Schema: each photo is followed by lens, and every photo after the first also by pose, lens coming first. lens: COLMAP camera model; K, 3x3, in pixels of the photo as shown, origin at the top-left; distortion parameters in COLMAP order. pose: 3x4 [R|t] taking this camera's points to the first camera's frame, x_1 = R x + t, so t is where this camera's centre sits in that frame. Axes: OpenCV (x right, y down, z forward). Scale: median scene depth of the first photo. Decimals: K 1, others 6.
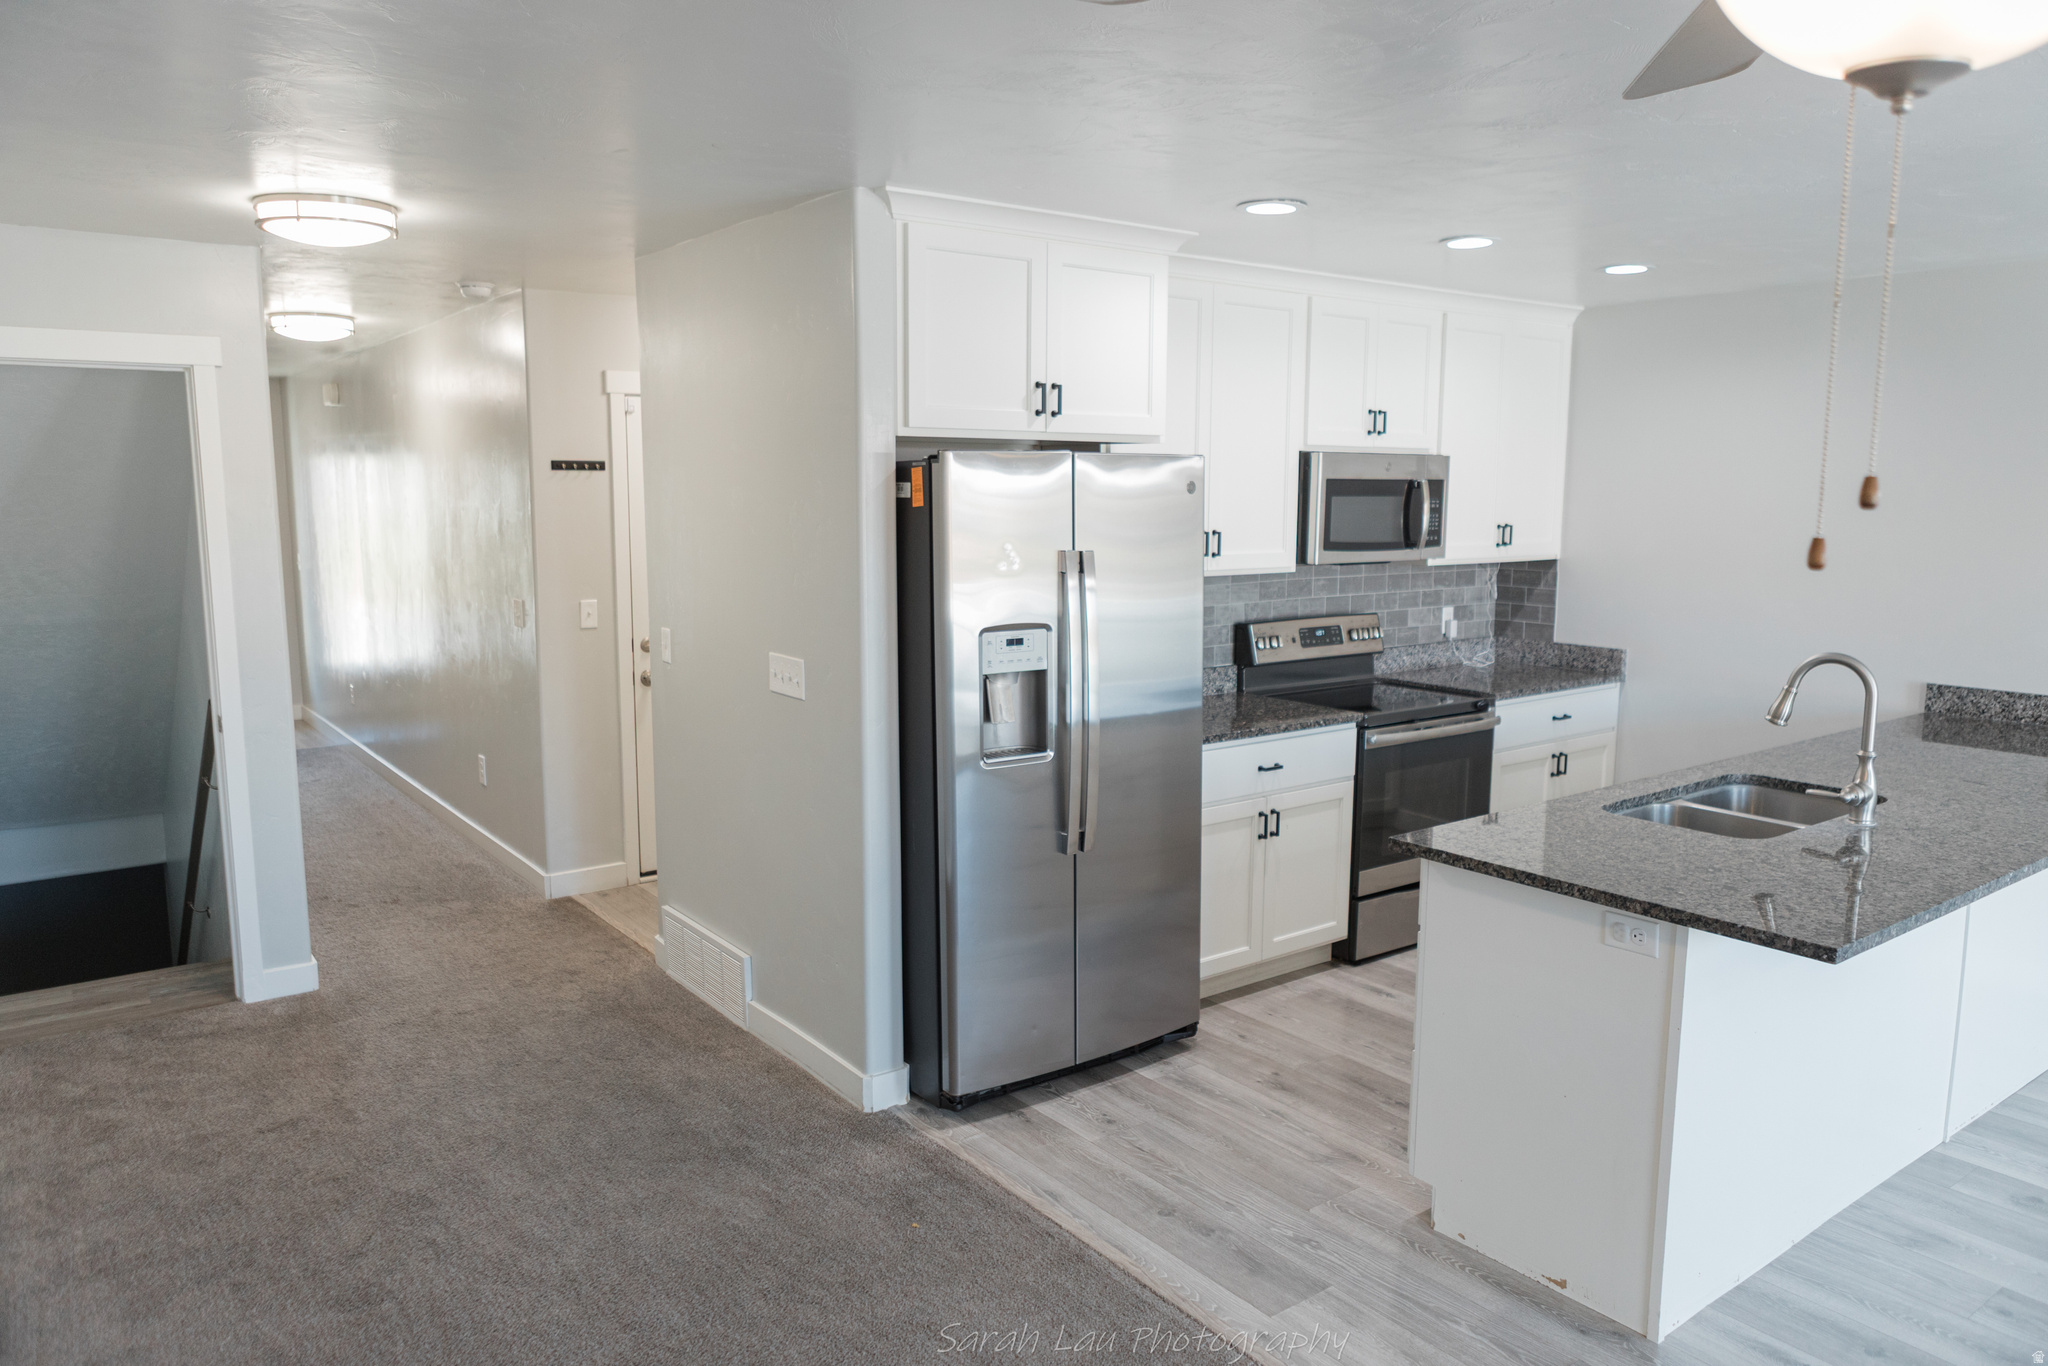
lens RADIAL K [[1404.3, 0, 1025.8], [0, 1404.3, 684.9], [0, 0, 1]] dist [0.010400, 0.001783]
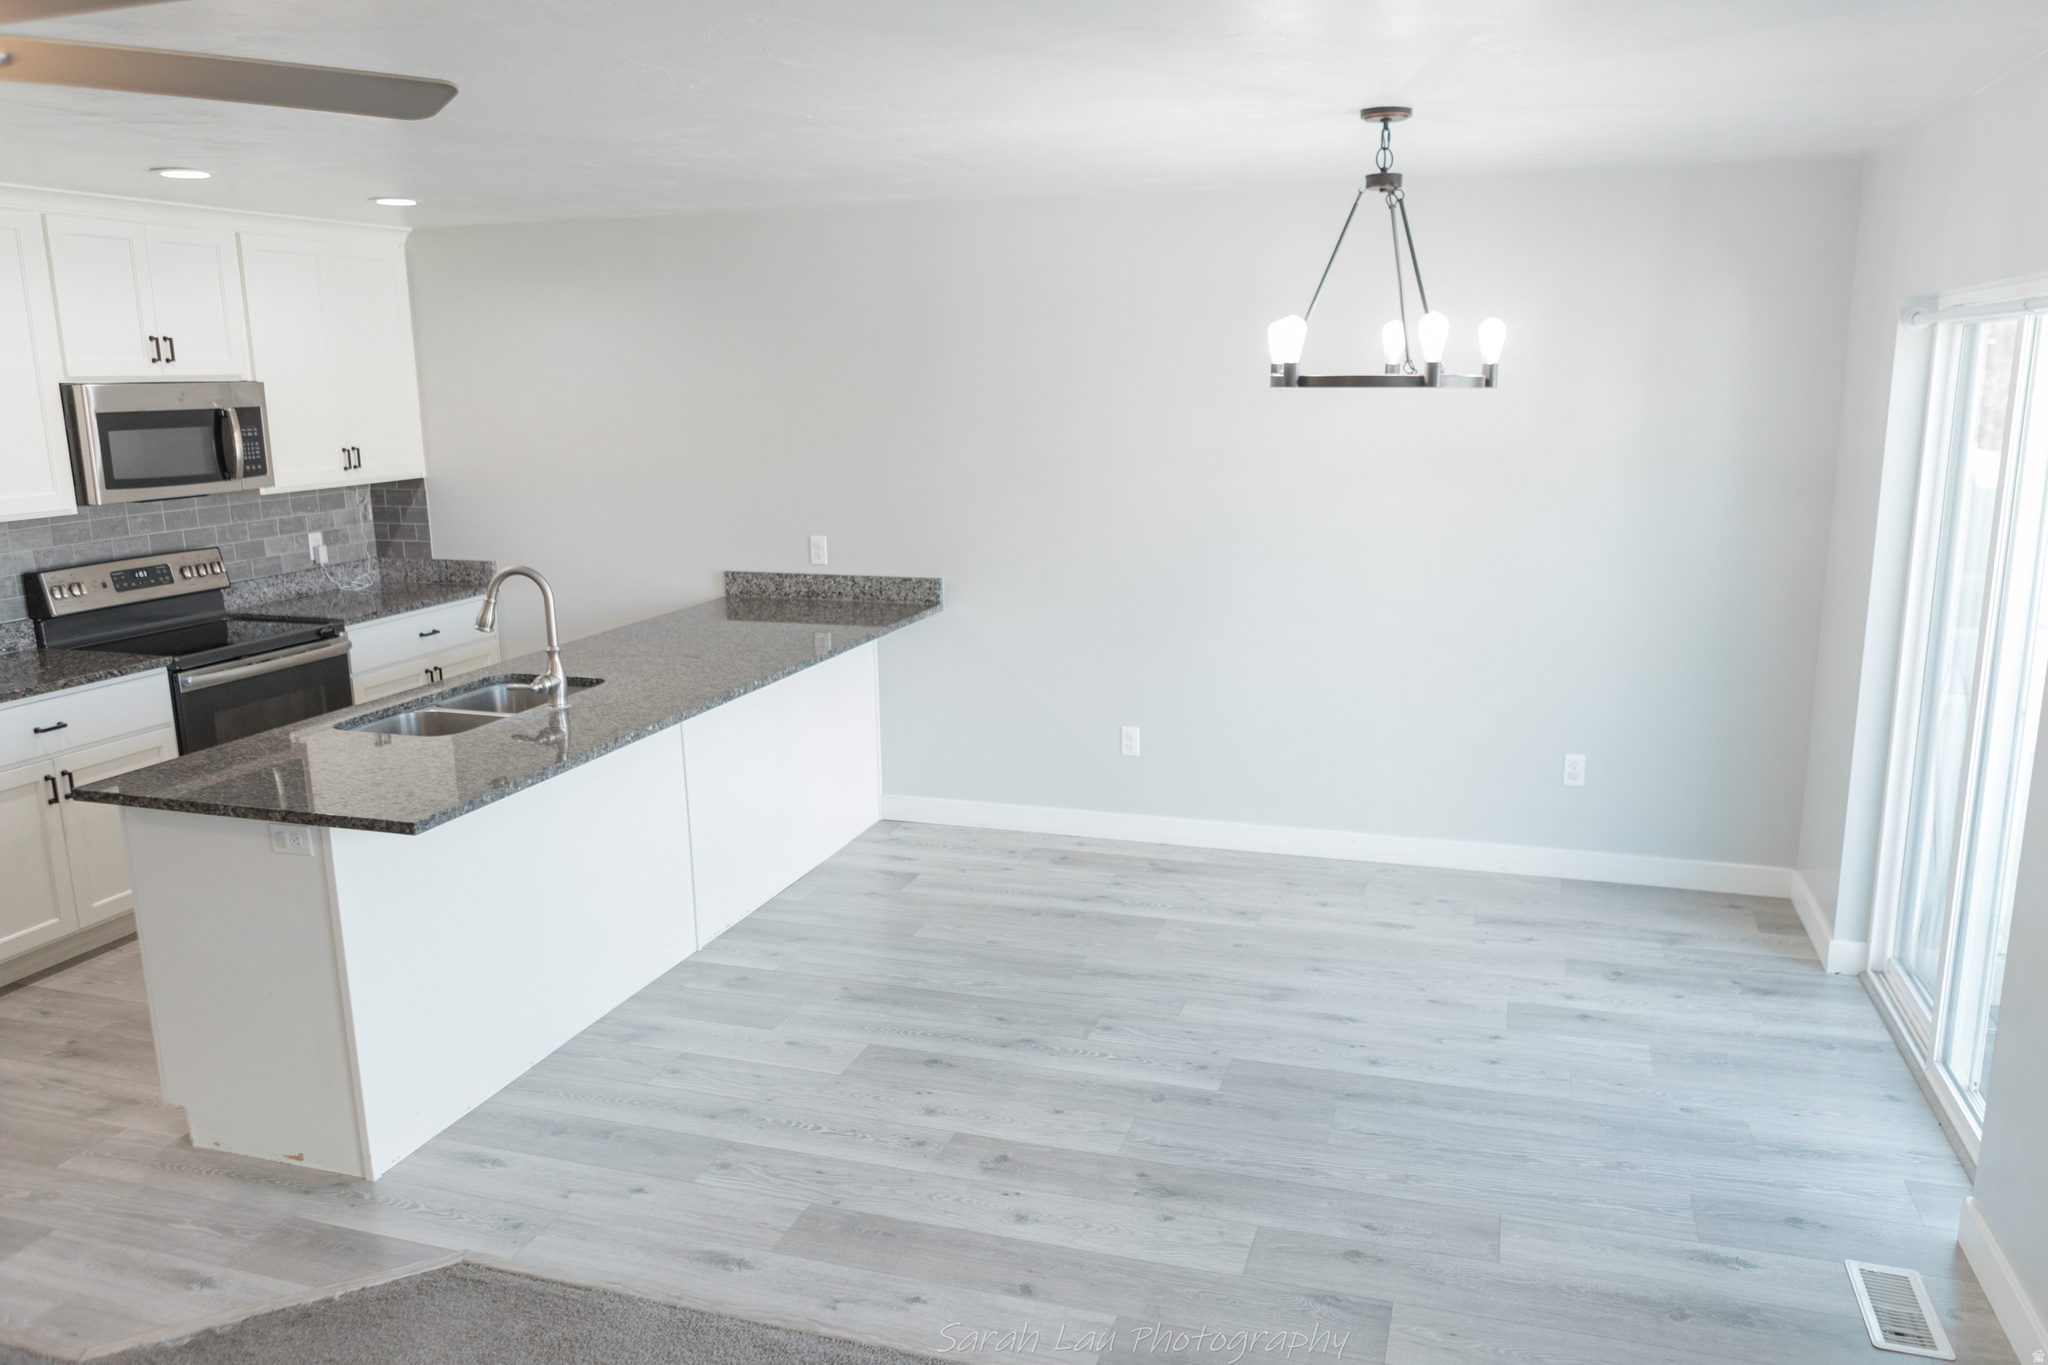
lens RADIAL K [[1487.1, 0, 1022.0], [0, 1487.1, 681.2], [0, 0, 1]] dist [-0.010298, 0.016683]
pose [[0.826032, -0.131808, 0.547995, 0.159900], [0.096937, 0.991007, 0.092244, -0.000593], [-0.555225, -0.023076, 0.831380, -0.175357]]
